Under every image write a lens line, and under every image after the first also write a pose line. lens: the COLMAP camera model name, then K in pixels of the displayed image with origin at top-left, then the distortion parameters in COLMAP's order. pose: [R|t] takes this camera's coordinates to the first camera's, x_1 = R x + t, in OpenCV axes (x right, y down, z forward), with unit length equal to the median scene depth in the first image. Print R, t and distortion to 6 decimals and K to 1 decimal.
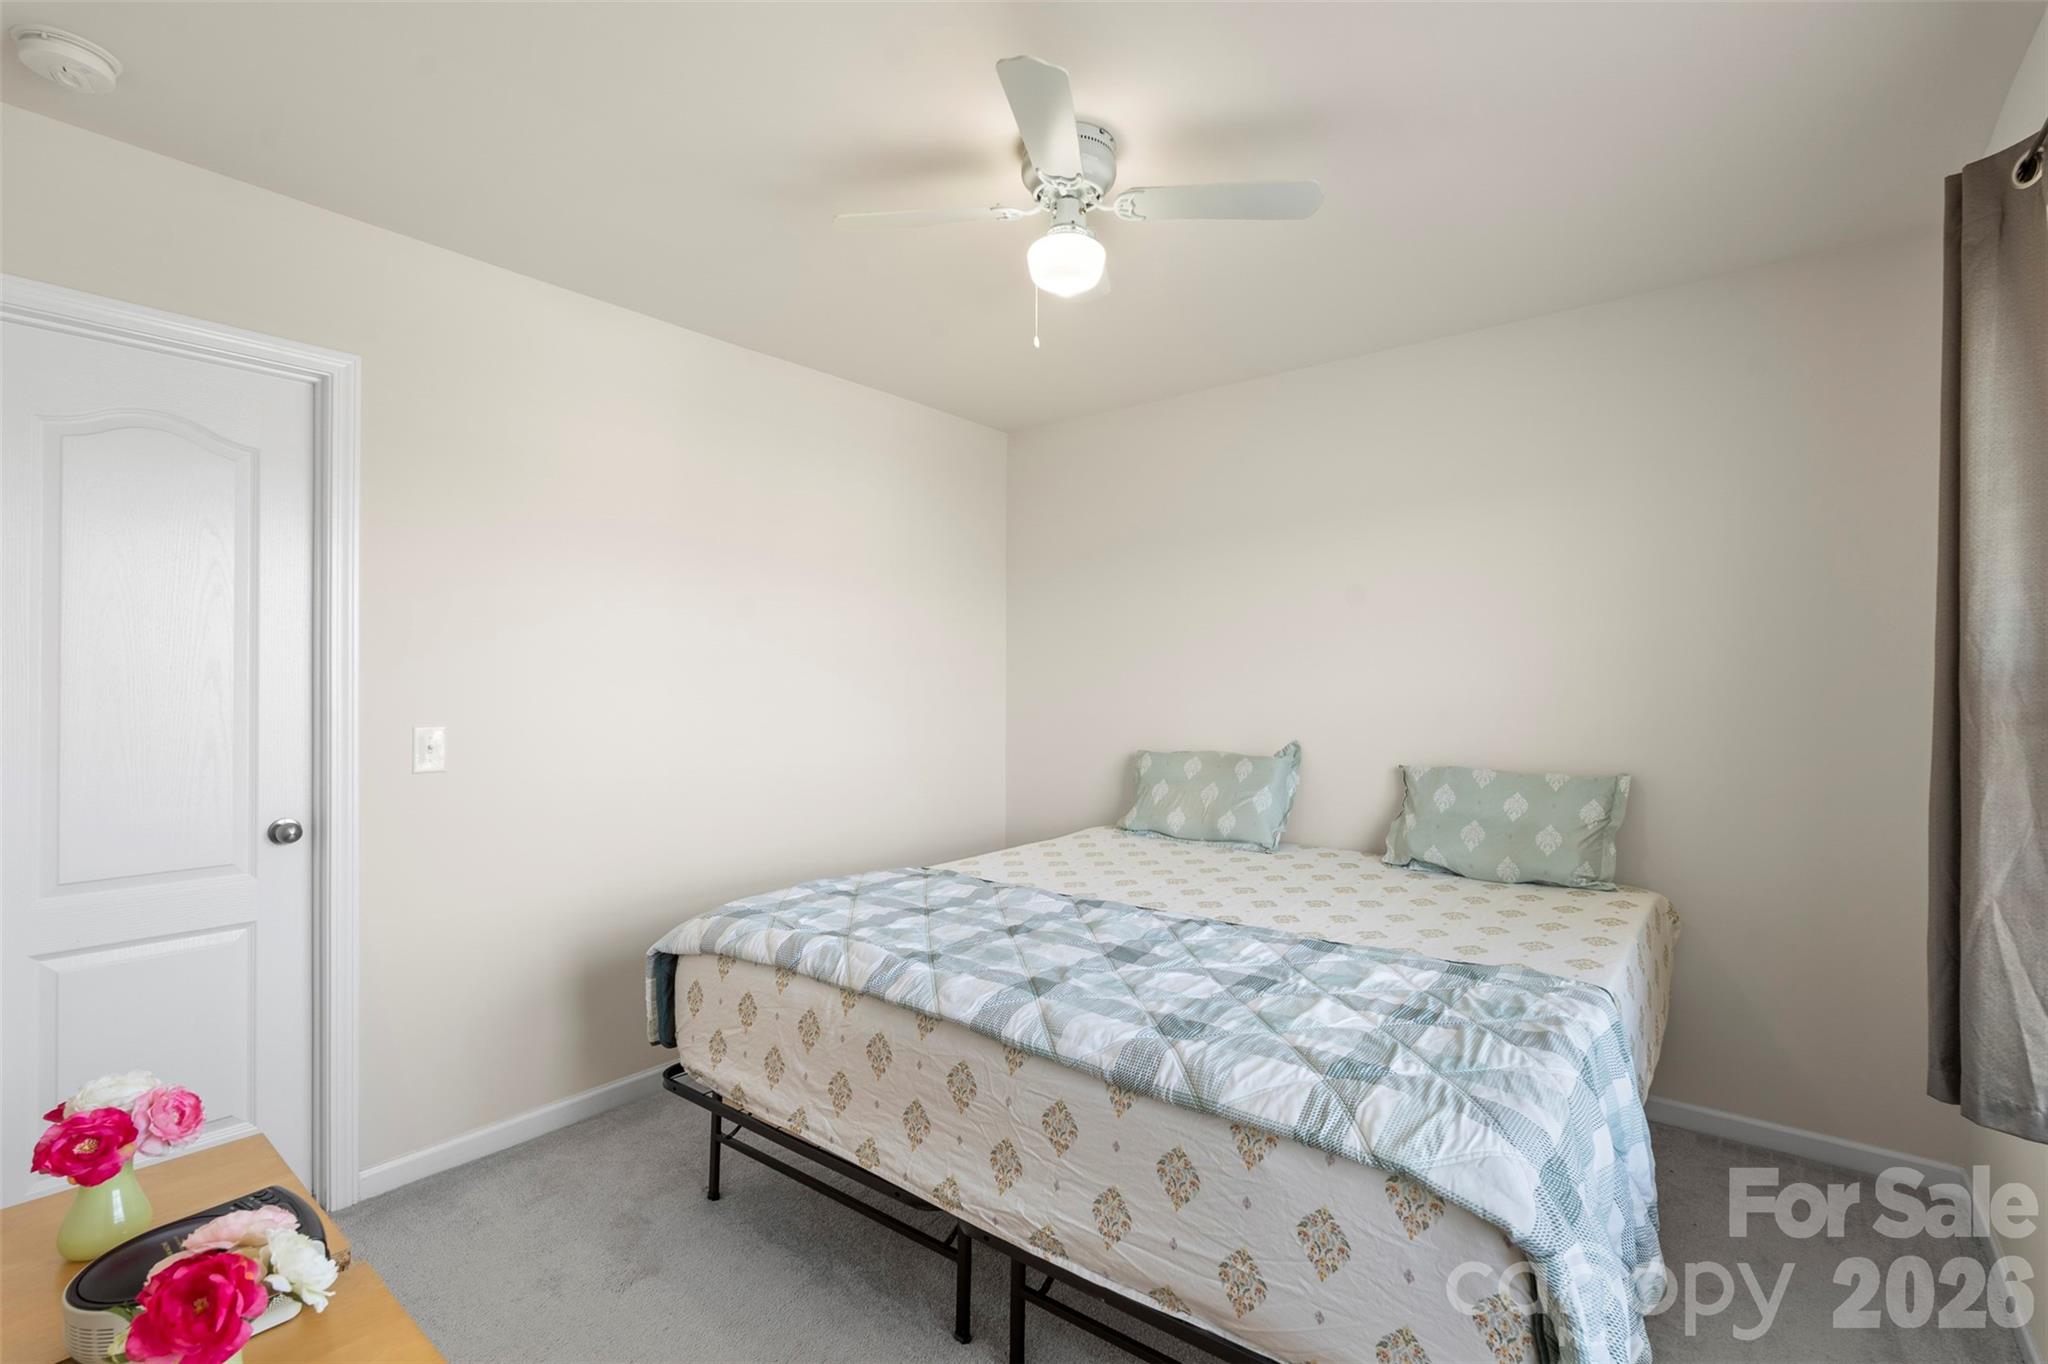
lens RADIAL K [[902.3, 0, 1028.8], [0, 902.3, 687.1], [0, 0, 1]] dist [-0.002028, -0.000519]
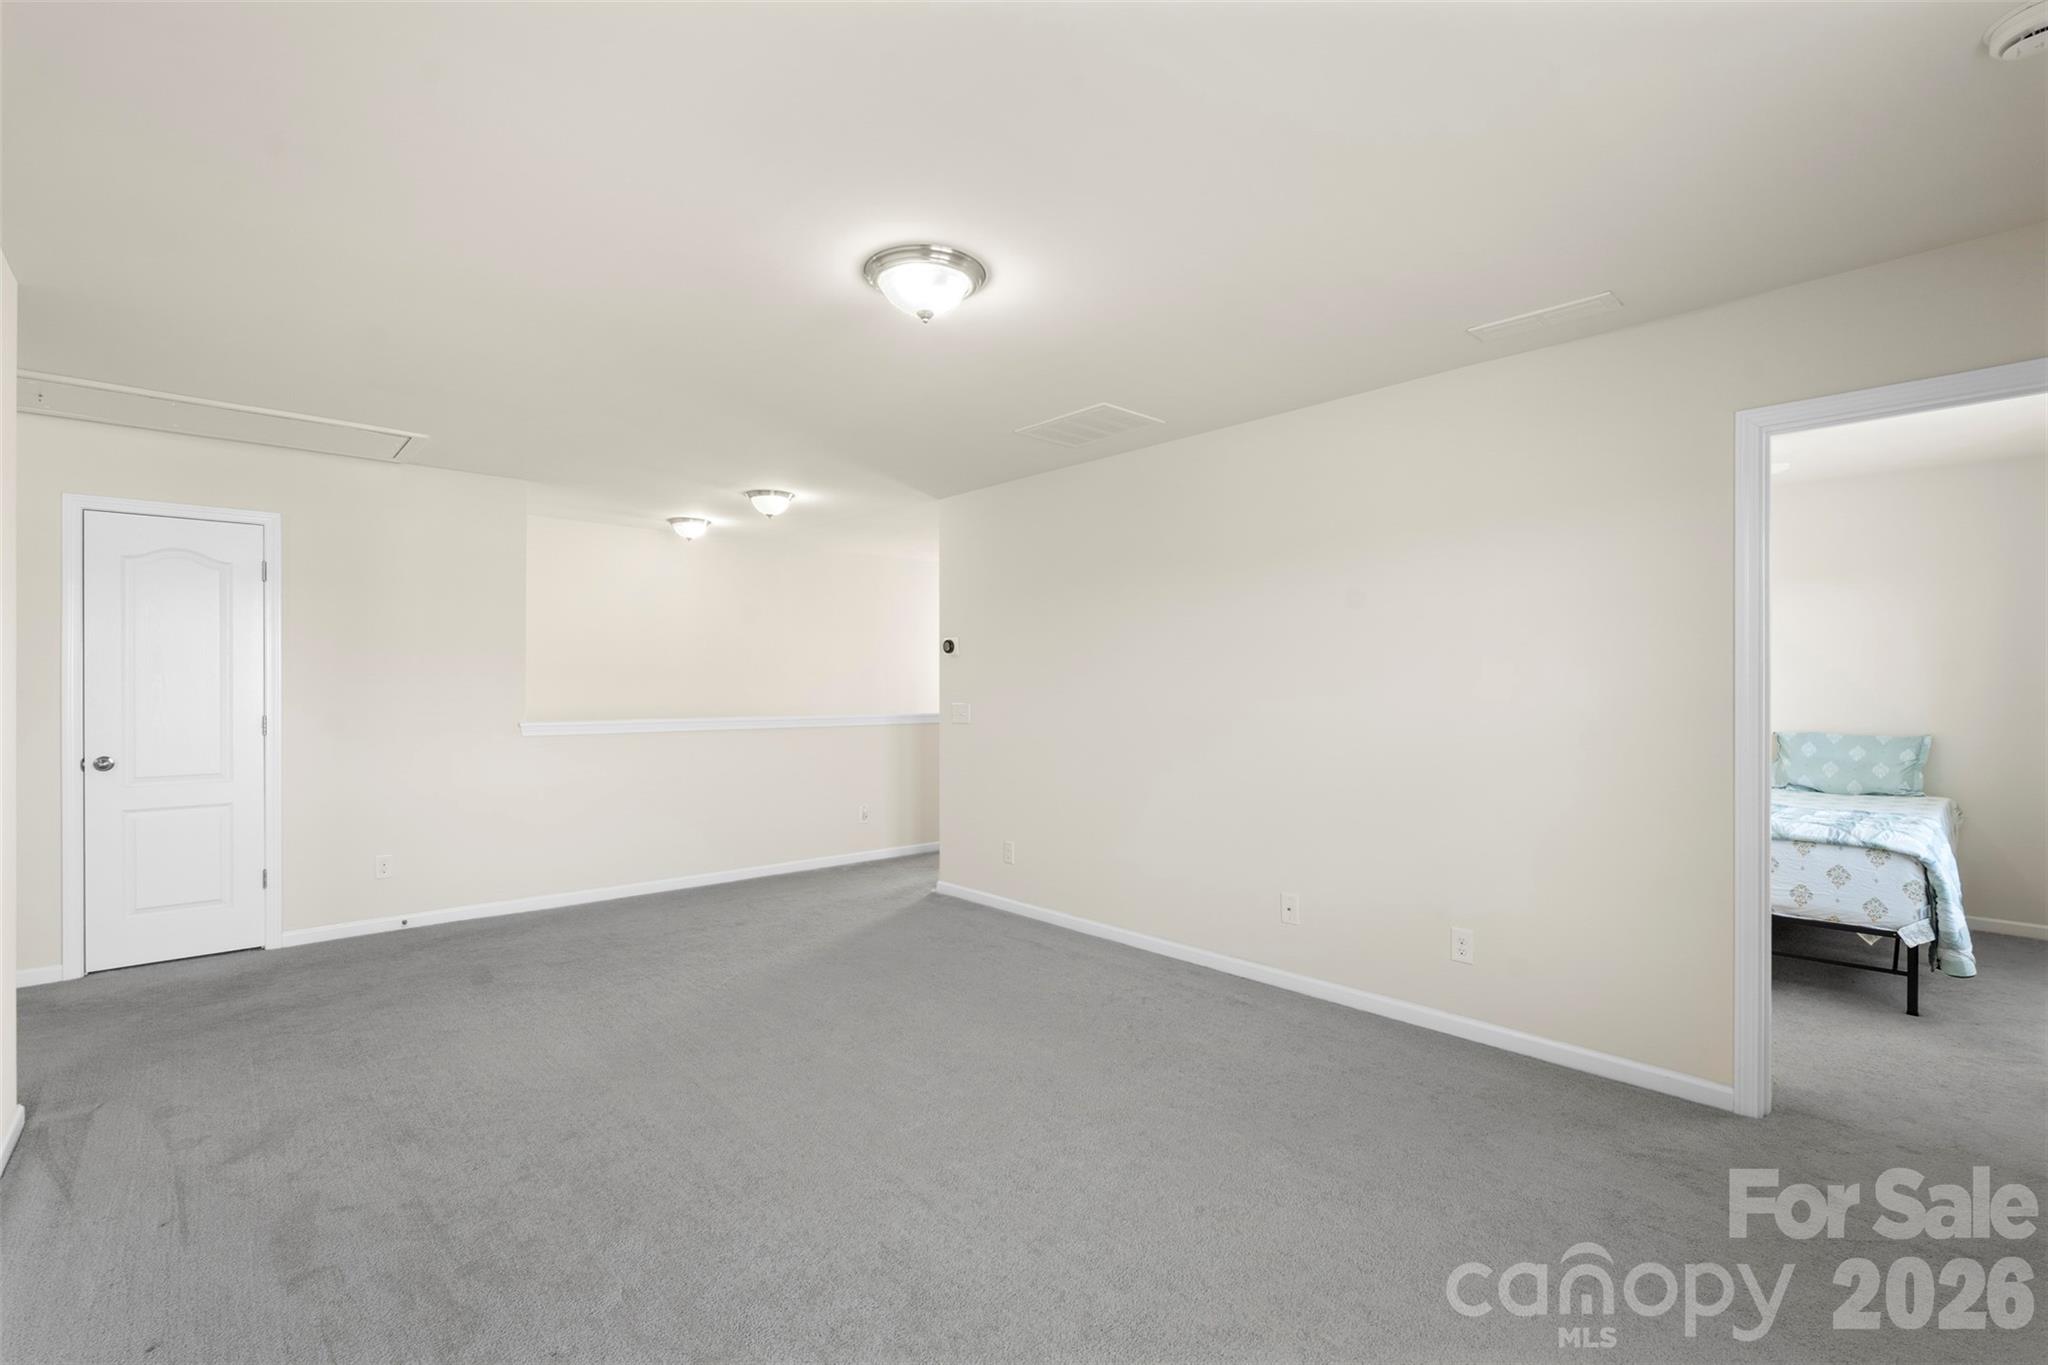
lens RADIAL K [[902.3, 0, 1021.3], [0, 902.3, 680.8], [0, 0, 1]] dist [-0.002028, -0.000519]
pose [[0.987517, 0.002612, -0.157489, -0.883853], [-0.003021, 0.999993, -0.002354, -0.004661], [0.157482, 0.002800, 0.987518, -1.114363]]
